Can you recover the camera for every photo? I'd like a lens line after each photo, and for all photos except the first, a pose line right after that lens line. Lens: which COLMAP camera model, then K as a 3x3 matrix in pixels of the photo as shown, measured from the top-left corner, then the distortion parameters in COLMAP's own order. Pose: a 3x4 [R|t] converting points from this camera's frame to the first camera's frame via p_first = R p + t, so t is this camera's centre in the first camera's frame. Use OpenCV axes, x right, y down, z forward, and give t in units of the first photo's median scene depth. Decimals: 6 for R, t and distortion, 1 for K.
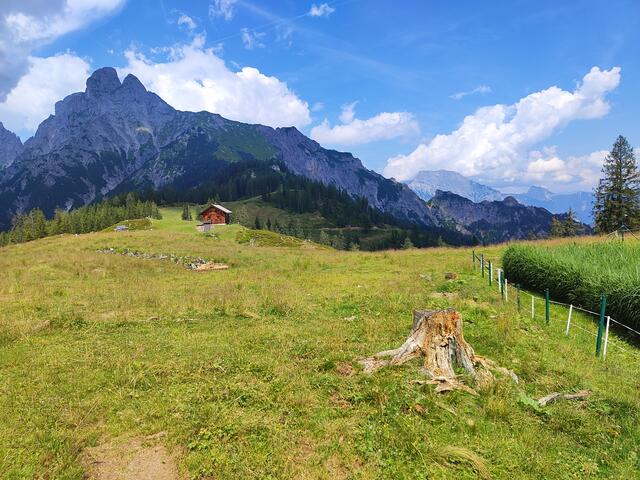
lens RADIAL K [[441.3, 0, 320.0], [0, 441.3, 240.0], [0, 0, 1]] dist [0.009324, 0.000559]
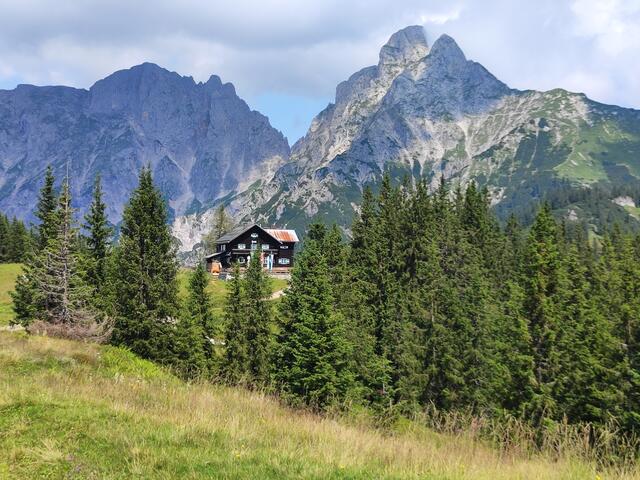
lens RADIAL K [[867.5, 0, 320.0], [0, 867.5, 240.0], [0, 0, 1]] dist [0.182311, -0.767933]
pose [[0.847055, 0.048180, -0.529317, 0.093955], [-0.093680, 0.993826, -0.059453, -0.004866], [0.523185, 0.099947, 0.846338, -0.101220]]
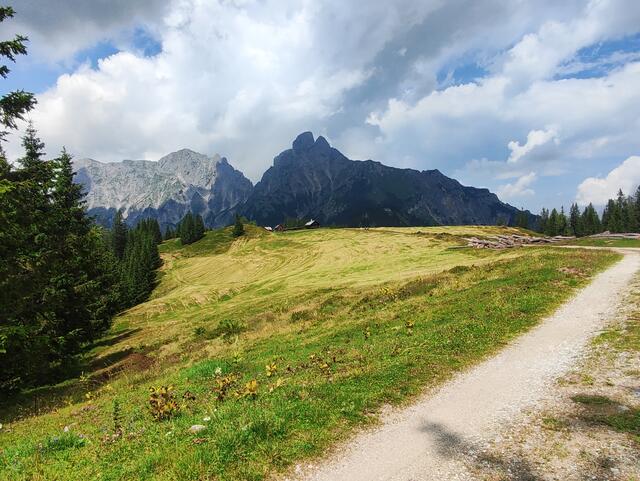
lens RADIAL K [[425.1, 0, 320.0], [0, 425.1, 240.5], [0, 0, 1]] dist [-0.004984, -0.000796]
pose [[0.906002, 0.031532, -0.422097, 0.170884], [-0.051849, 0.997979, -0.036738, 0.003935], [0.420085, 0.055170, 0.905806, -0.230836]]
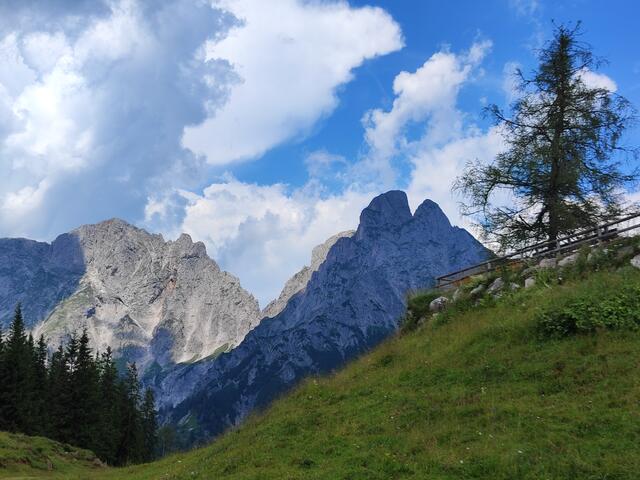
lens RADIAL K [[867.5, 0, 320.0], [0, 867.5, 240.0], [0, 0, 1]] dist [0.182311, -0.767933]
pose [[0.870778, -0.021155, -0.491220, 0.021706], [-0.123941, 0.957366, -0.260939, -0.000243], [0.475798, 0.288103, 0.831031, -0.029404]]
